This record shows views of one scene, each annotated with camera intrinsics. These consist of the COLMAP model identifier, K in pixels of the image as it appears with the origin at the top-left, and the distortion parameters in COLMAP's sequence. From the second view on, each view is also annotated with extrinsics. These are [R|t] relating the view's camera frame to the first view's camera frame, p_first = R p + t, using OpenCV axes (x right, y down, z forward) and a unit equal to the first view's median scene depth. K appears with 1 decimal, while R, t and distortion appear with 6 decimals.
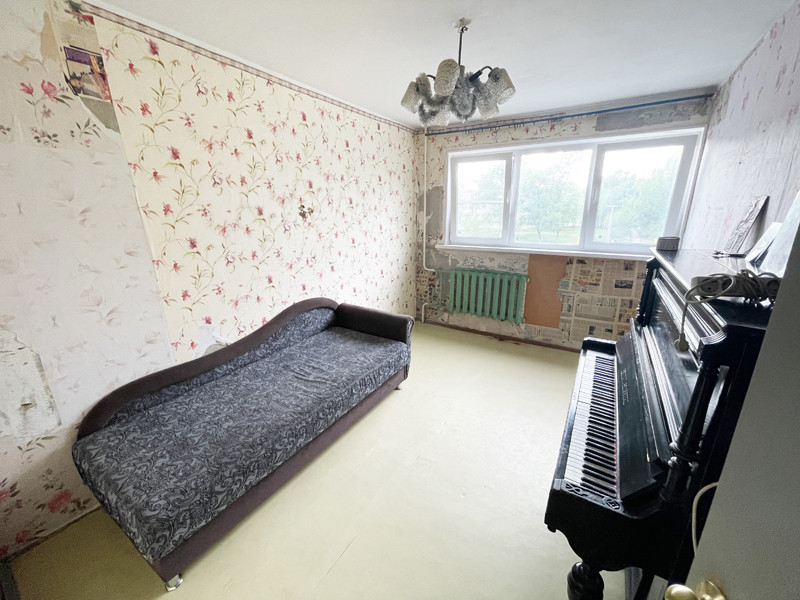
lens RADIAL K [[323.6, 0, 403.5], [0, 323.6, 300.1], [0, 0, 1]] dist [-0.003663, 0.000245]
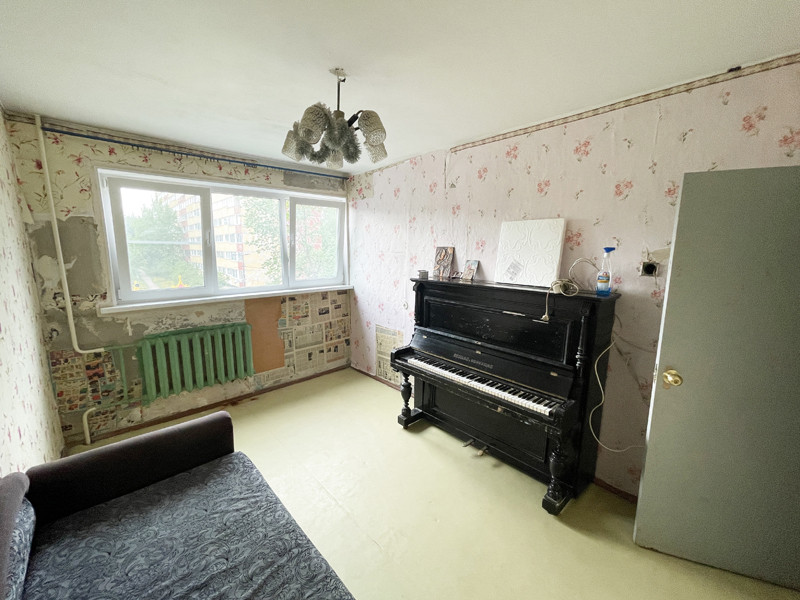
lens RADIAL K [[323.6, 0, 404.7], [0, 323.6, 298.5], [0, 0, 1]] dist [-0.003663, 0.000245]
pose [[0.272073, -0.144278, 0.951399, -0.353712], [0.253594, 0.964496, 0.073743, -0.095711], [-0.928260, 0.221205, 0.299002, 0.295349]]
